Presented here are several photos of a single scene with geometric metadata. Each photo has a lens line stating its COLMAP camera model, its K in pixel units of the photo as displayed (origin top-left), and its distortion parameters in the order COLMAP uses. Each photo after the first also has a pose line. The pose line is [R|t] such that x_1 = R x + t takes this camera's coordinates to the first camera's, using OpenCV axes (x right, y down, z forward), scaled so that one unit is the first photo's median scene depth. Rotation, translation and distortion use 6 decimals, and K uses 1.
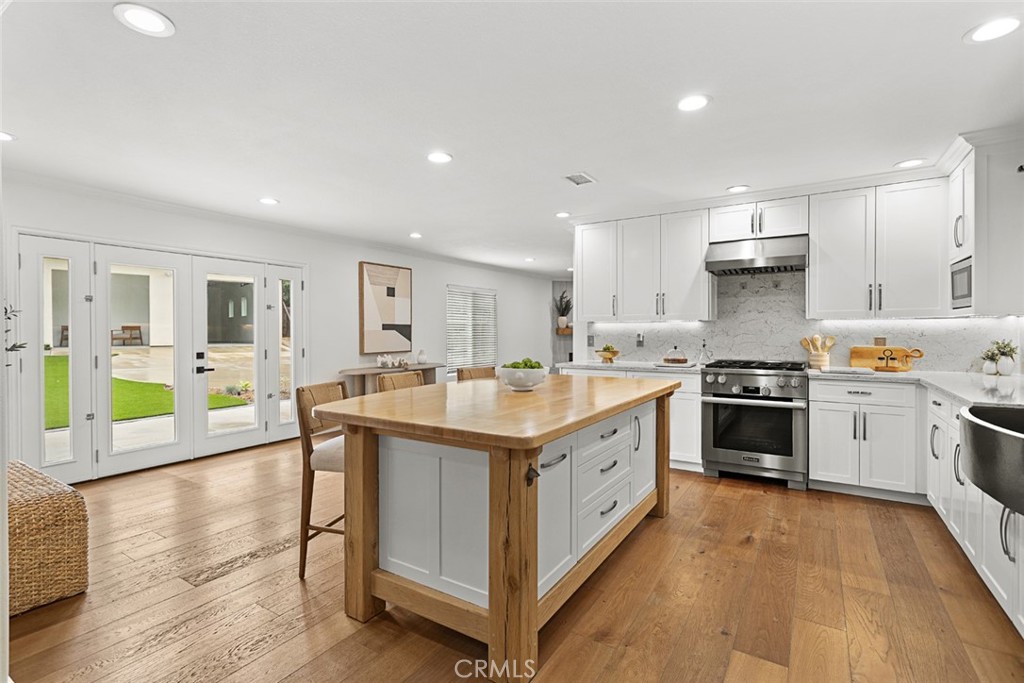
lens RADIAL K [[486.4, 0, 510.4], [0, 486.4, 336.7], [0, 0, 1]] dist [0.001914, 0.000070]
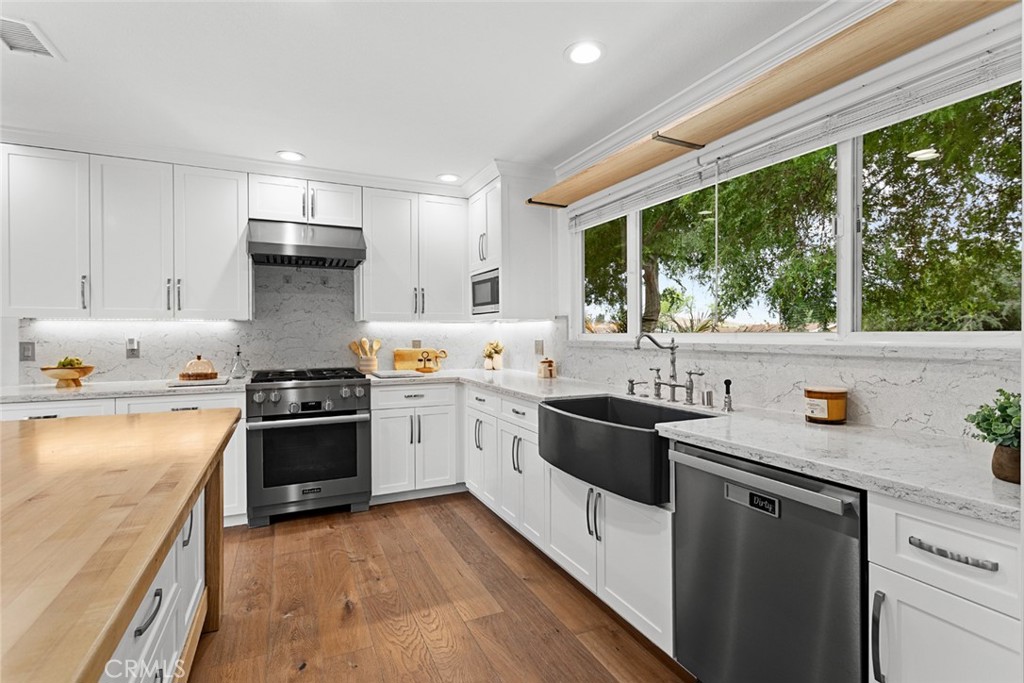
lens RADIAL K [[486.4, 0, 509.4], [0, 486.4, 336.5], [0, 0, 1]] dist [0.001914, 0.000070]
pose [[0.553081, -0.004601, 0.833114, -0.001105], [0.012359, 0.999920, -0.002682, -0.000865], [-0.833035, 0.011780, 0.553094, 0.267537]]
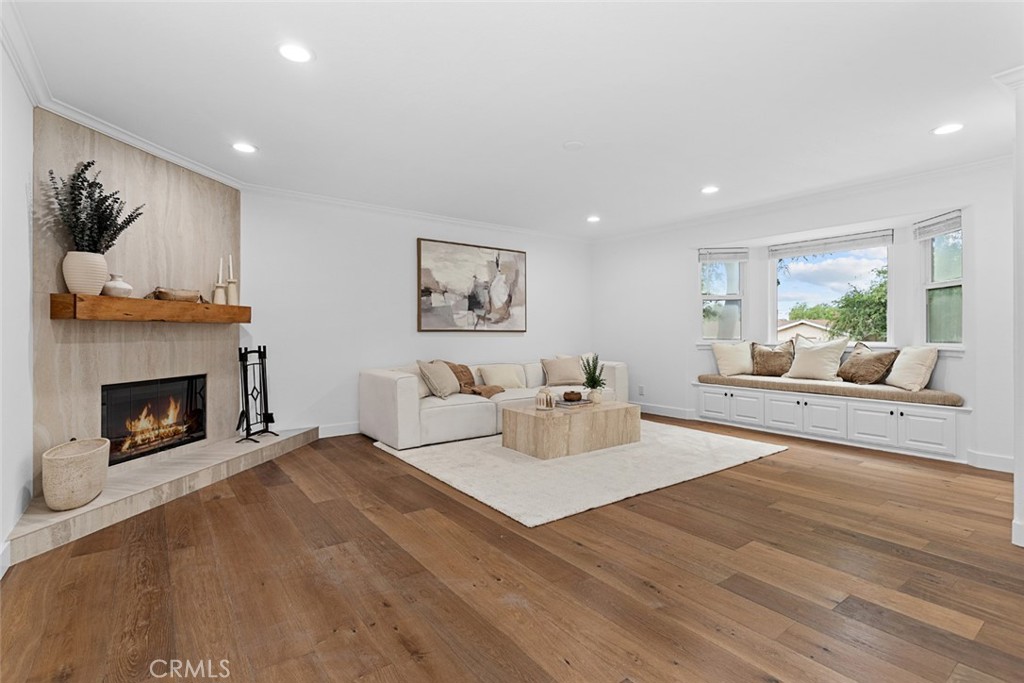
lens RADIAL K [[486.4, 0, 508.7], [0, 486.4, 333.8], [0, 0, 1]] dist [0.001914, 0.000070]
pose [[0.360839, 0.002258, 0.932625, -0.075958], [0.007063, 0.999962, -0.005153, 0.007898], [-0.932601, 0.008446, 0.360809, 0.860083]]
